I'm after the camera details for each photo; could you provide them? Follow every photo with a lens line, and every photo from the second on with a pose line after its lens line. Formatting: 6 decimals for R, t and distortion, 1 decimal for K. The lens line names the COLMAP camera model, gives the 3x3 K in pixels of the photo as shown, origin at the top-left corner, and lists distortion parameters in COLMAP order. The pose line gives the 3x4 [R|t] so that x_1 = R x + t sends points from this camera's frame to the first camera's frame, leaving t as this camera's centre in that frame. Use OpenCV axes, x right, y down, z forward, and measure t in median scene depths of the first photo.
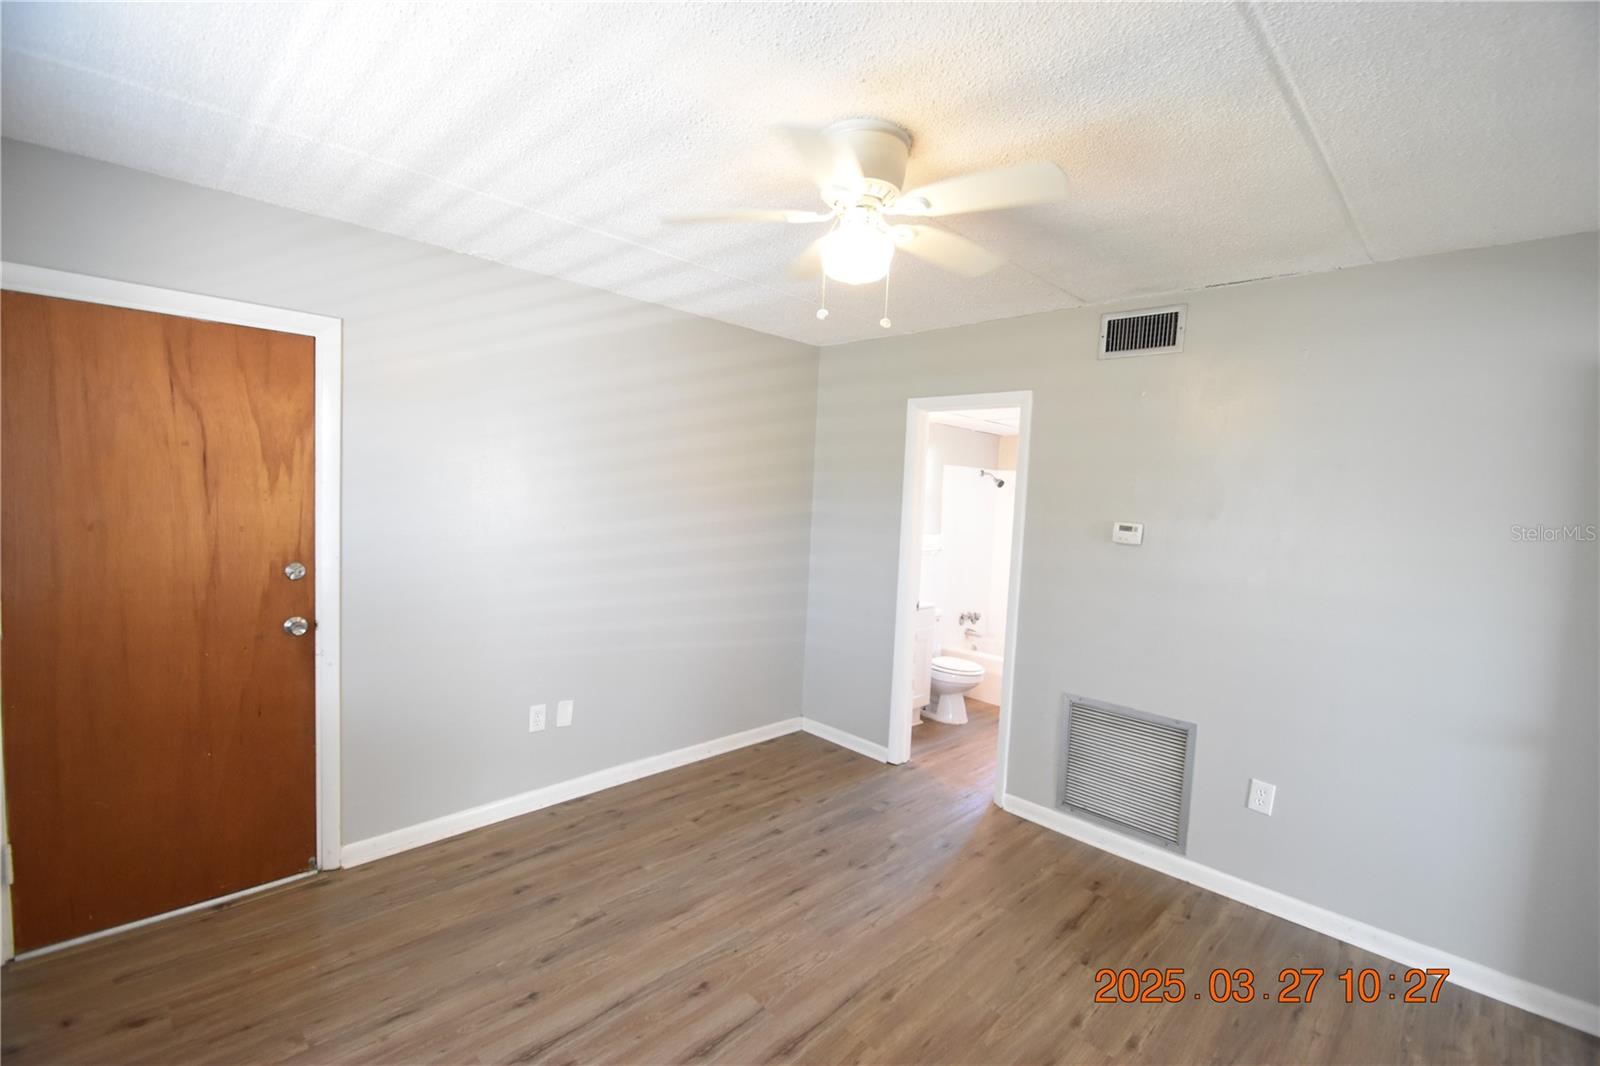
lens RADIAL K [[699.1, 0, 797.5], [0, 699.1, 540.4], [0, 0, 1]] dist [0.019432, -0.020174]
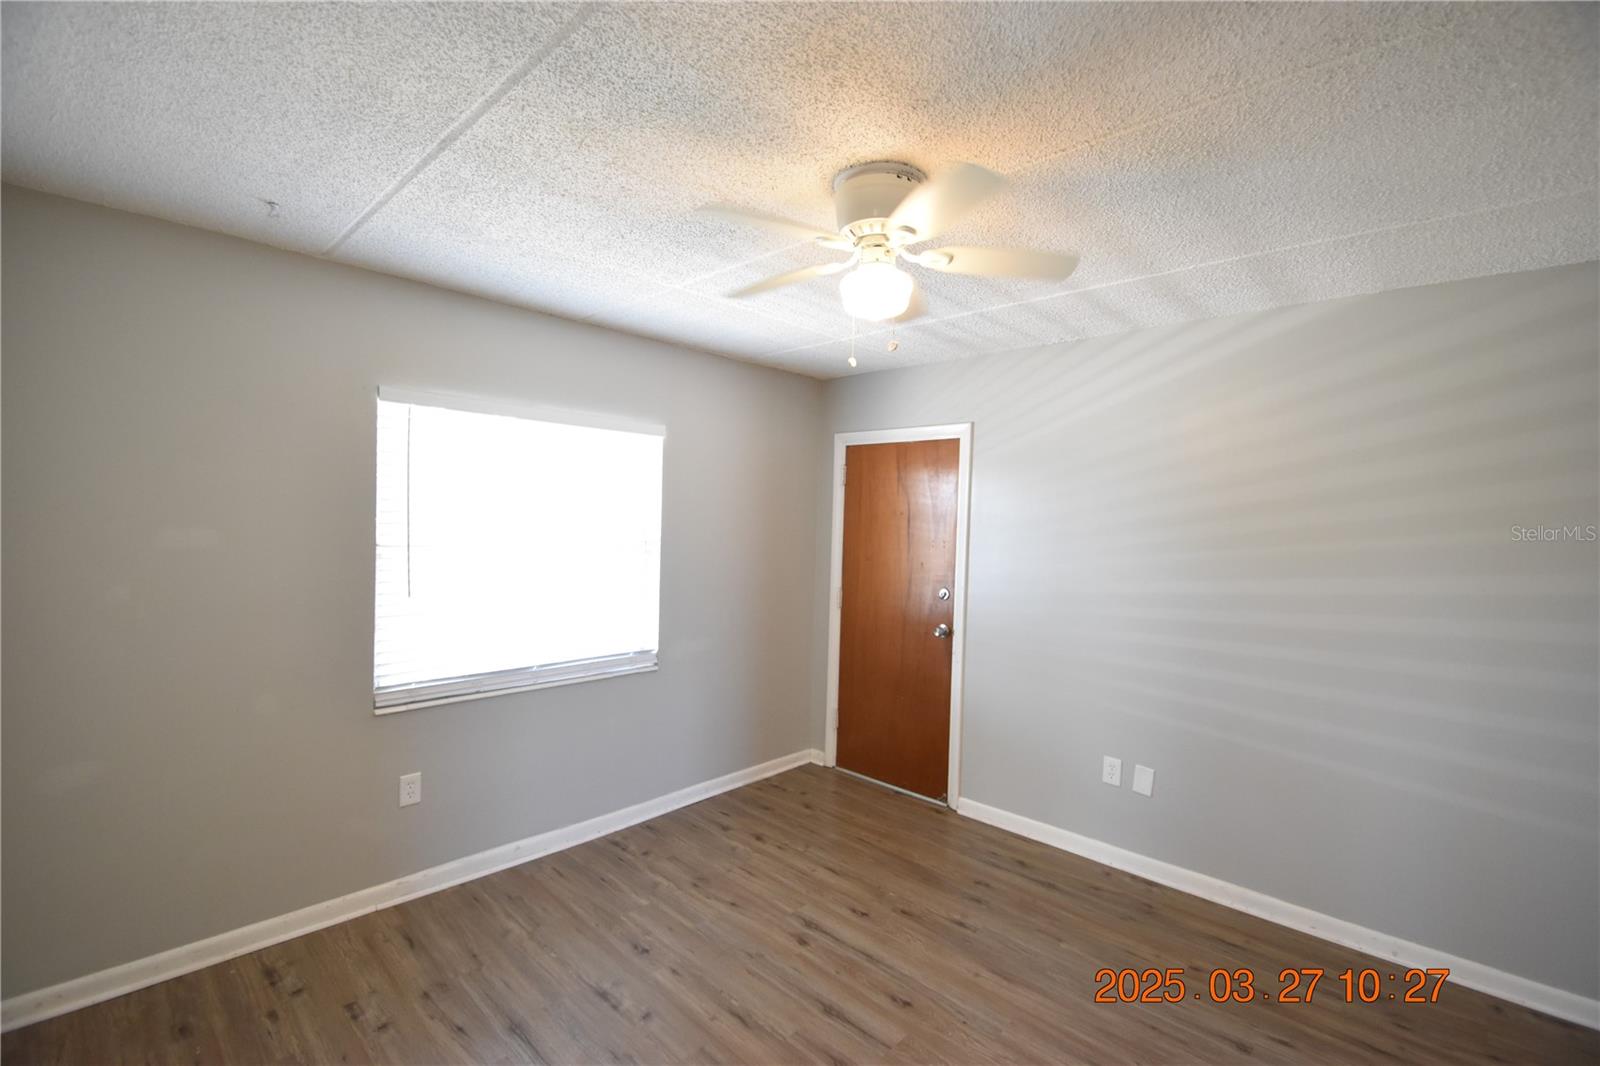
lens RADIAL K [[699.1, 0, 797.5], [0, 699.1, 540.4], [0, 0, 1]] dist [0.019432, -0.020174]
pose [[0.020240, -0.015919, -0.999668, 0.708378], [-0.099388, 0.994889, -0.017855, -0.009374], [0.994843, 0.099716, 0.018554, 0.585086]]
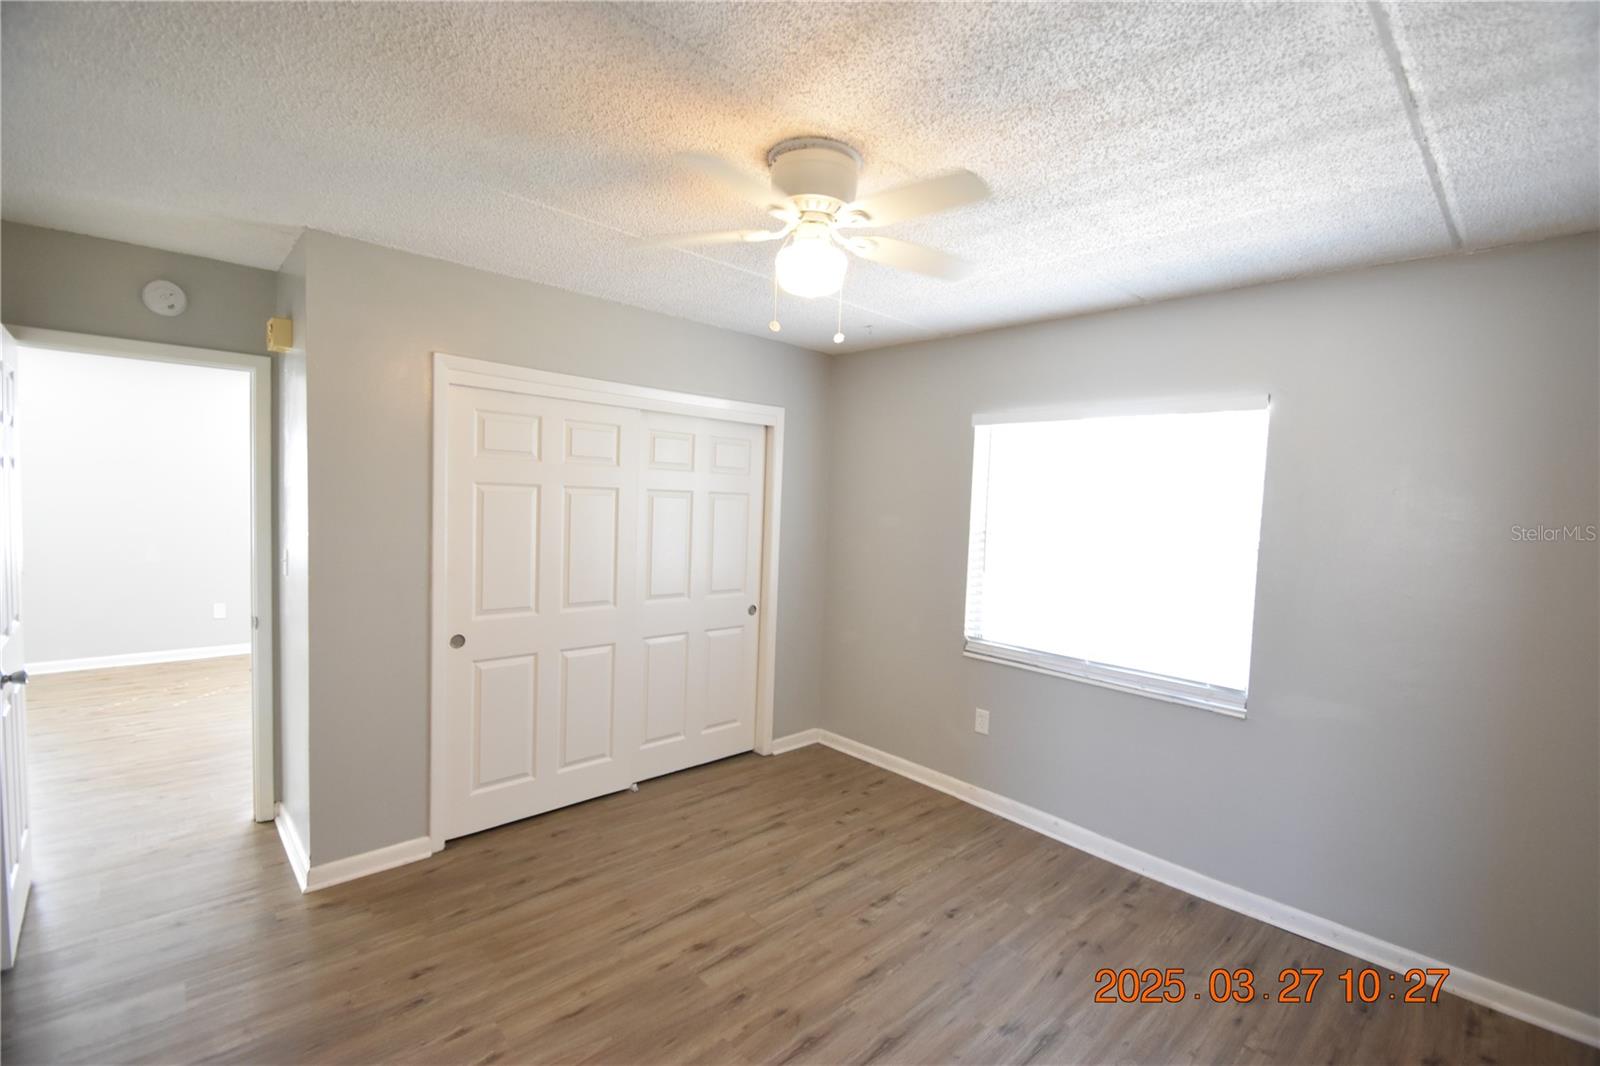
lens RADIAL K [[699.1, 0, 797.5], [0, 699.1, 540.4], [0, 0, 1]] dist [0.019432, -0.020174]
pose [[-0.995578, -0.086667, 0.036253, 0.054672], [-0.081172, 0.987860, 0.132452, -0.089324], [-0.047292, 0.128924, -0.990526, 1.300561]]
